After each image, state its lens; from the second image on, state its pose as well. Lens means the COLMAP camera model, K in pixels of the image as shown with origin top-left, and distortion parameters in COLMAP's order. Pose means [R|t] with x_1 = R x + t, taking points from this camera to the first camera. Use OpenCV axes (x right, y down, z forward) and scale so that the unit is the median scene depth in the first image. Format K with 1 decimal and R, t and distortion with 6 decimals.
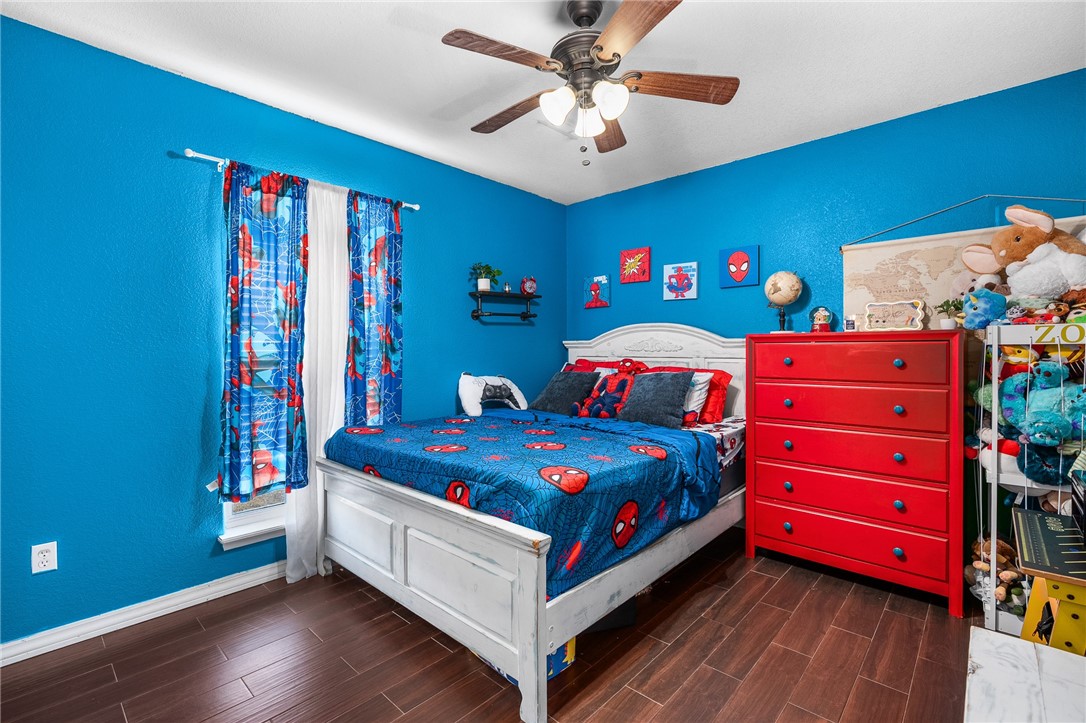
lens RADIAL K [[493.1, 0, 543.1], [0, 493.1, 359.6], [0, 0, 1]] dist [-0.008731, 0.000603]
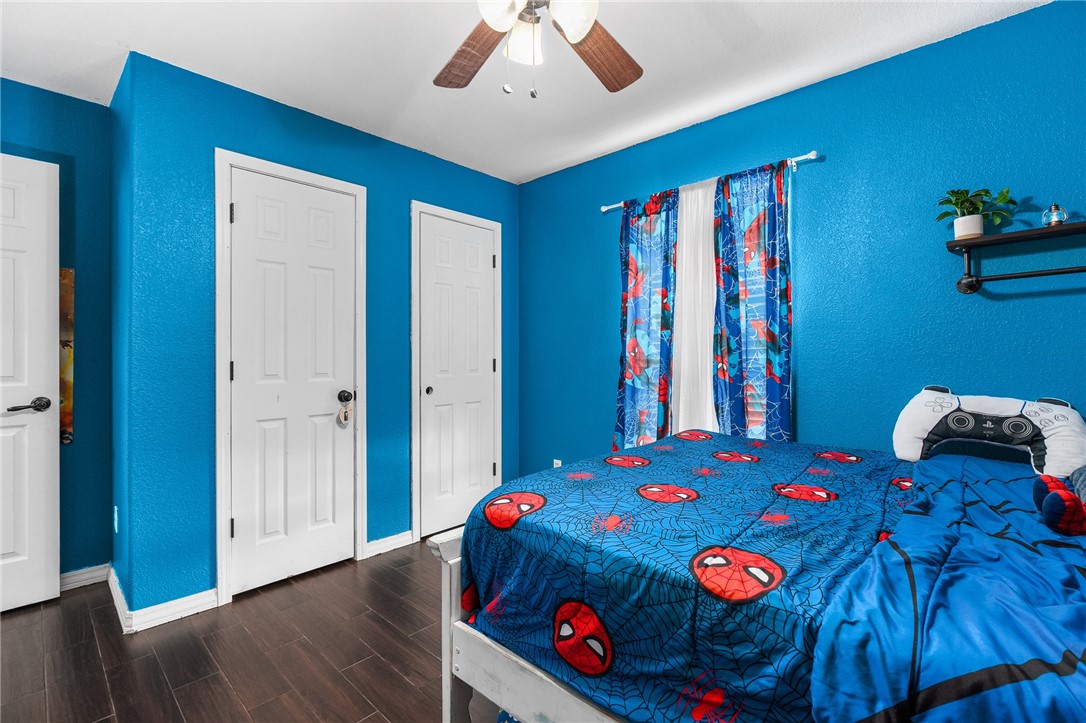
lens RADIAL K [[493.1, 0, 536.5], [0, 493.1, 356.4], [0, 0, 1]] dist [-0.008731, 0.000603]
pose [[-0.020774, 0.008708, -0.999746, 0.548650], [-0.012120, 0.999886, 0.008961, -0.011100], [0.999711, 0.012304, -0.020666, 0.680141]]
